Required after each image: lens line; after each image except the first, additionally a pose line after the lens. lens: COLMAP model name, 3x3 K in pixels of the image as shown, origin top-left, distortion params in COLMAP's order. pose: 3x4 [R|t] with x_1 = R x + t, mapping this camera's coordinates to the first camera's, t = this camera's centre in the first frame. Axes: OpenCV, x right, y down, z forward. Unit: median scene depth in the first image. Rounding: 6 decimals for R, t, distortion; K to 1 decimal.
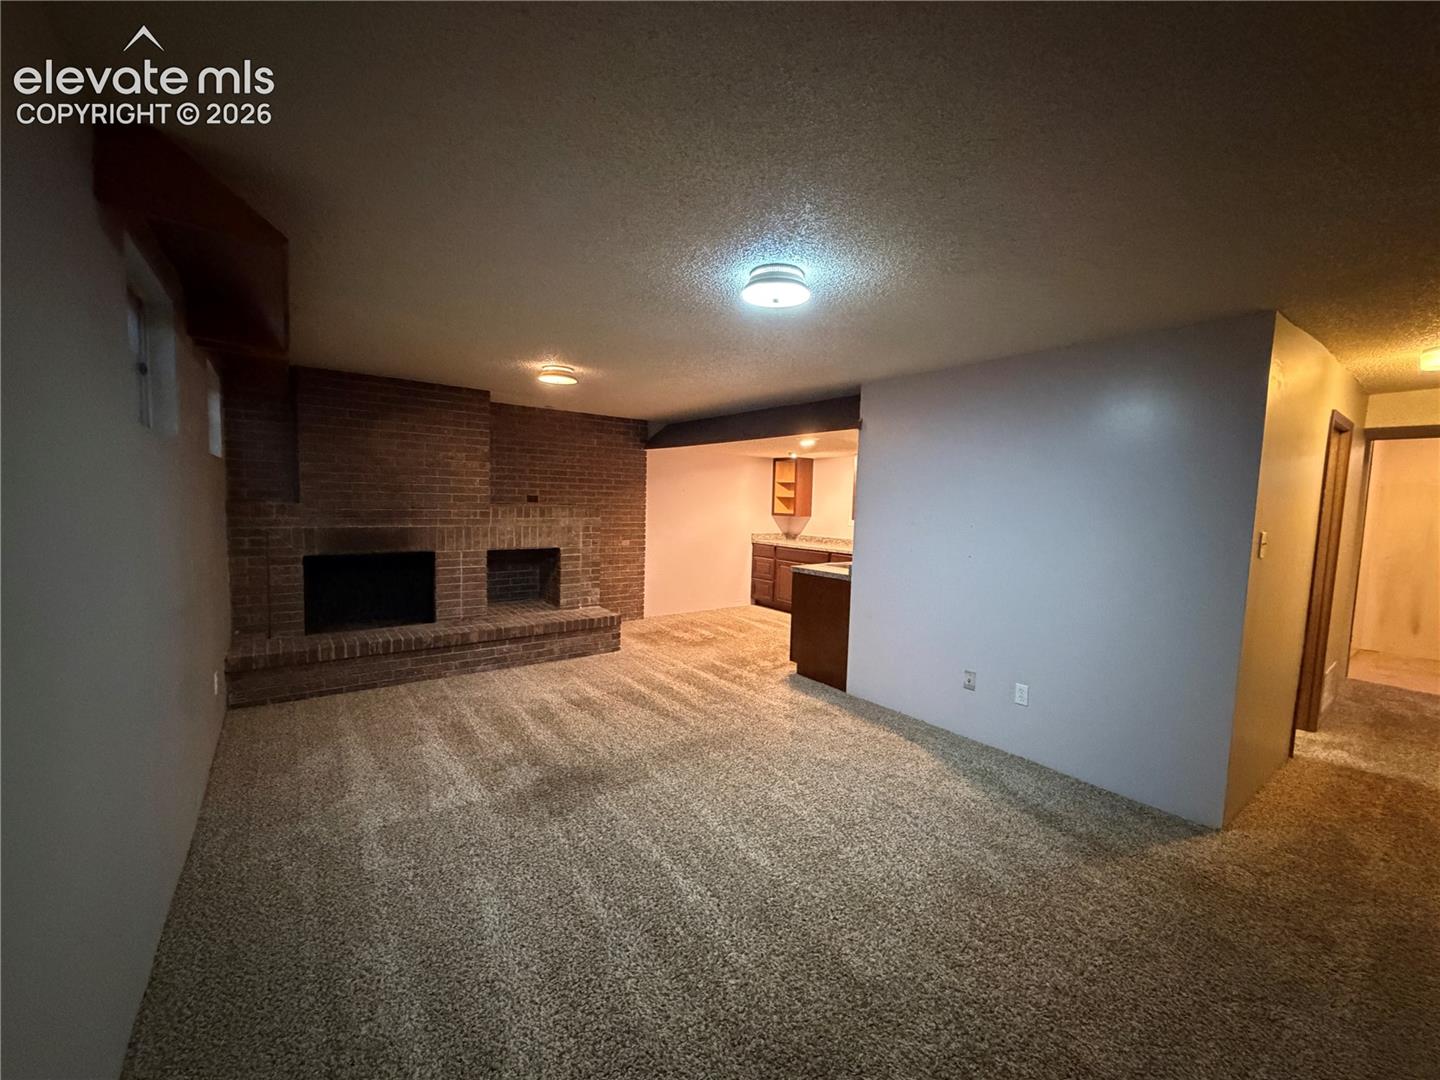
lens RADIAL K [[572.5, 0, 718.2], [0, 572.5, 545.5], [0, 0, 1]] dist [-0.000082, 0.000137]
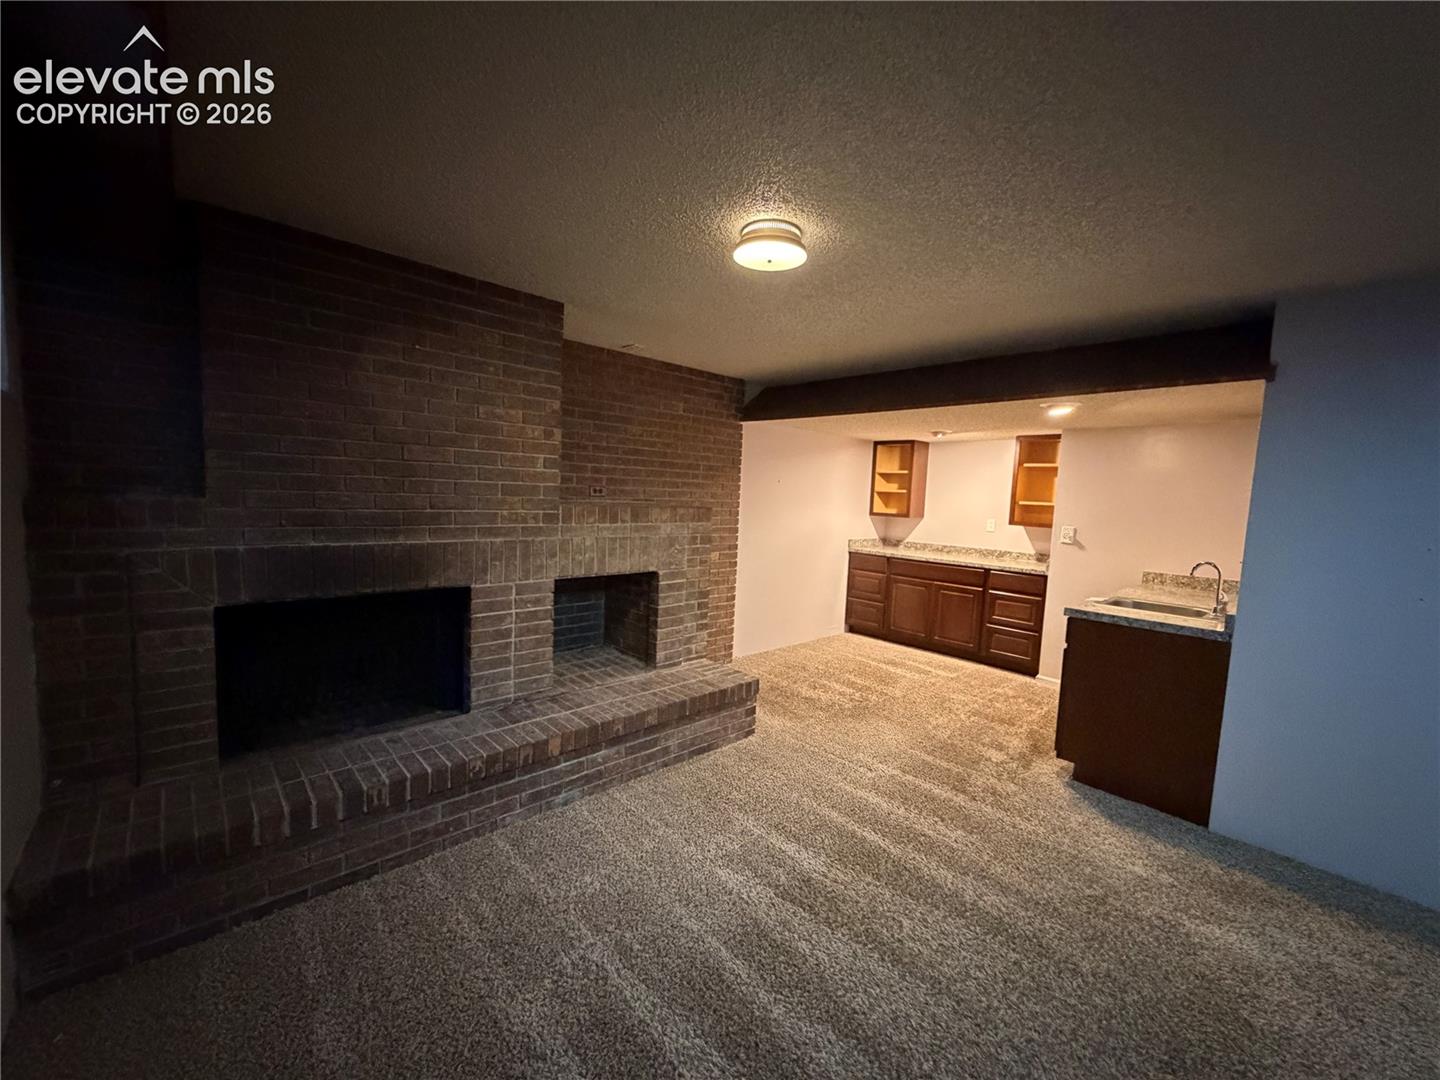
lens RADIAL K [[572.5, 0, 716.8], [0, 572.5, 544.1], [0, 0, 1]] dist [-0.000082, 0.000137]
pose [[0.994857, 0.004539, 0.101186, -0.296179], [-0.005921, 0.999893, 0.013367, -0.036726], [-0.101115, -0.013897, 0.994778, 0.401539]]
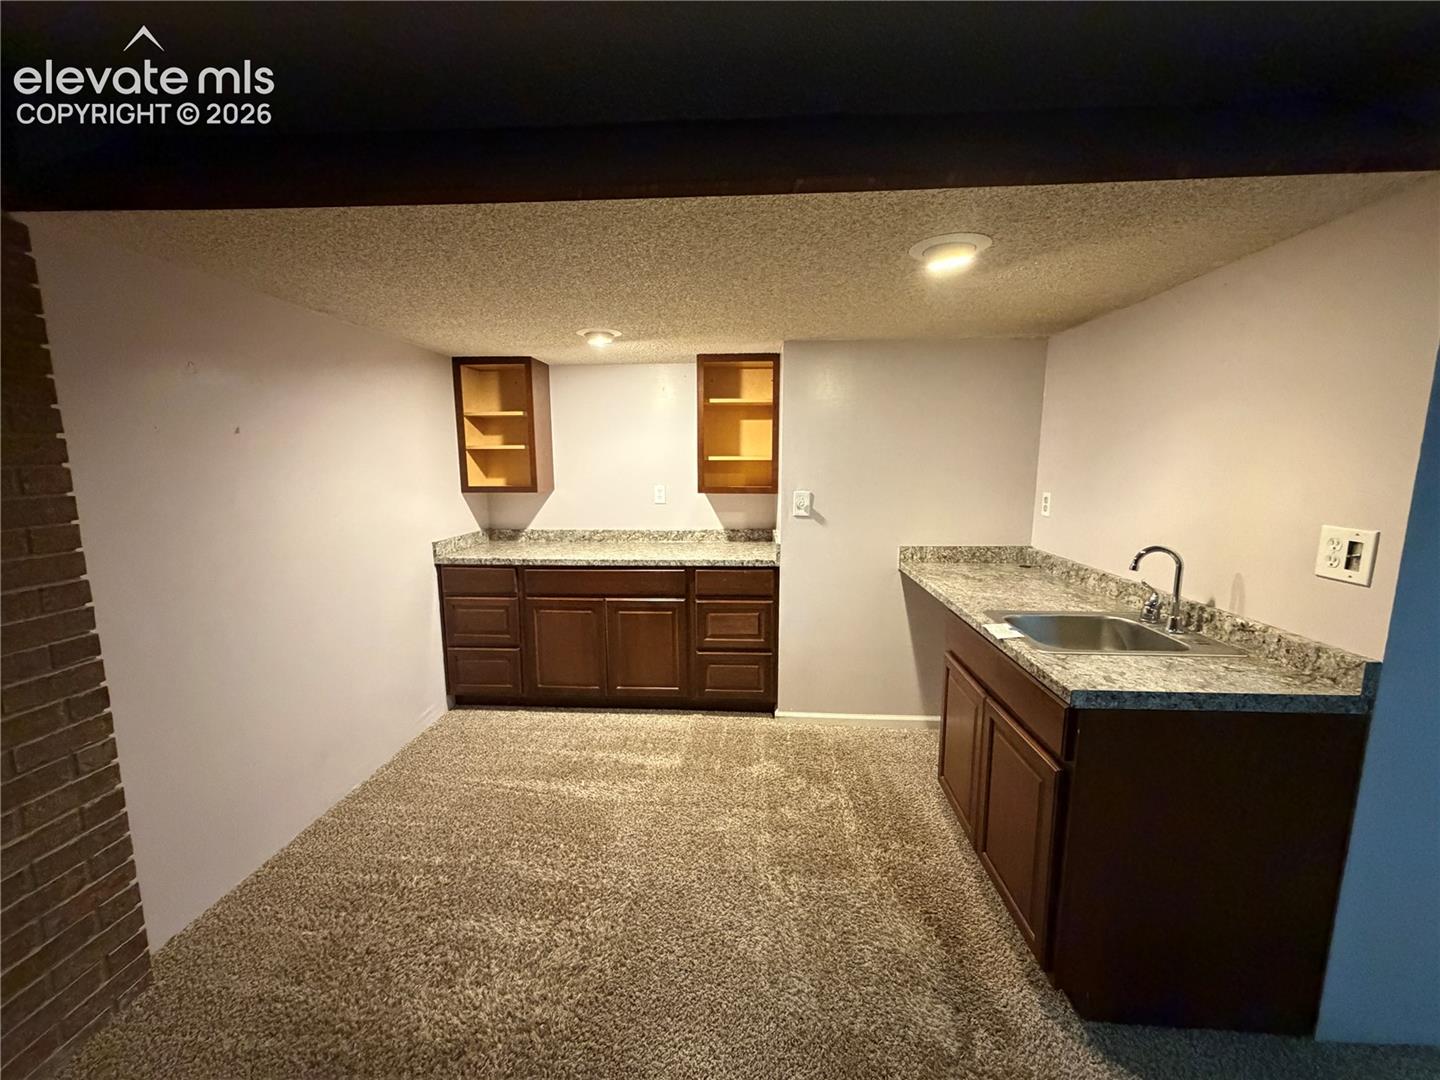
lens RADIAL K [[572.5, 0, 711.5], [0, 572.5, 541.1], [0, 0, 1]] dist [-0.000082, 0.000137]
pose [[0.650763, -0.139738, 0.746312, -0.175775], [0.084201, 0.990138, 0.111970, -0.077735], [-0.754598, -0.010025, 0.656111, 0.903169]]
